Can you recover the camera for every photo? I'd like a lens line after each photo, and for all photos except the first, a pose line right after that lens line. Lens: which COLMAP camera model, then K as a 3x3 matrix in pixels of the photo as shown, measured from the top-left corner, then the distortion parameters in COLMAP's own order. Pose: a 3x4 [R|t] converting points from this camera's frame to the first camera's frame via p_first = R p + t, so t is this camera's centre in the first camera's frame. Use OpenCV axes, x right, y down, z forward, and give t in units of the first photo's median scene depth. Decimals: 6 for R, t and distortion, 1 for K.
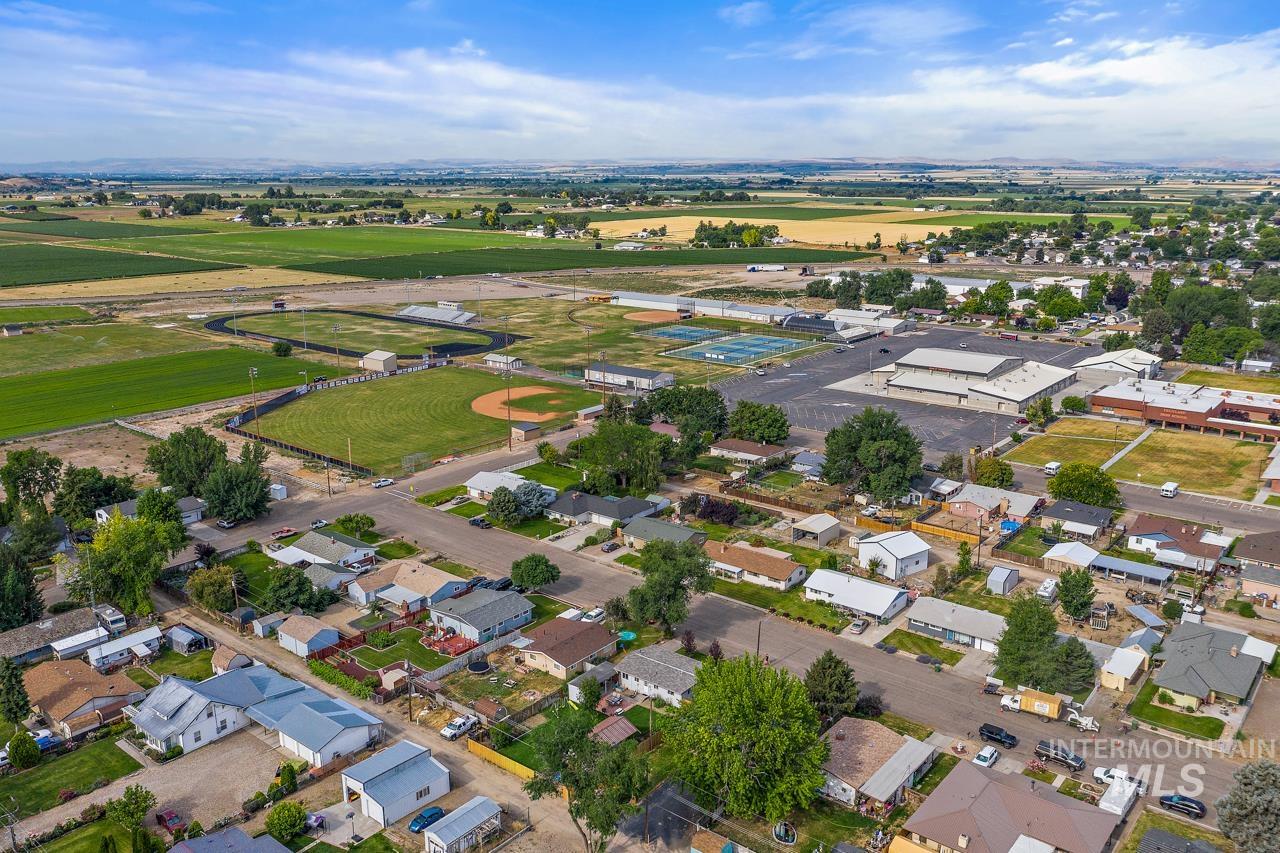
lens RADIAL K [[1016.6, 0, 627.7], [0, 1016.6, 425.4], [0, 0, 1]] dist [-0.017421, -0.002365]
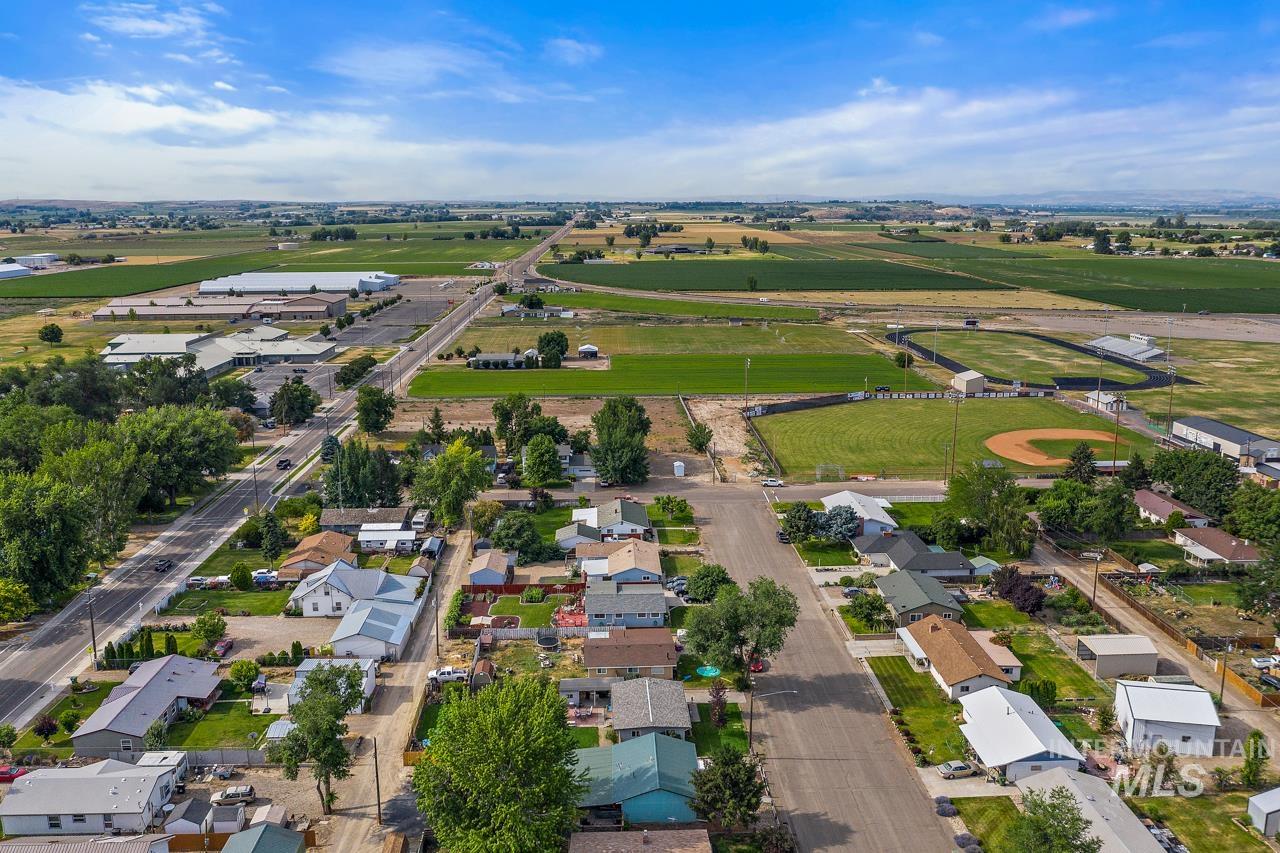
lens RADIAL K [[1016.6, 0, 627.7], [0, 1016.6, 425.4], [0, 0, 1]] dist [-0.017421, -0.002365]
pose [[0.659038, 0.156670, -0.735611, 0.380535], [-0.178703, 0.982673, 0.049188, -0.021491], [0.730571, 0.099039, 0.675616, 0.226606]]
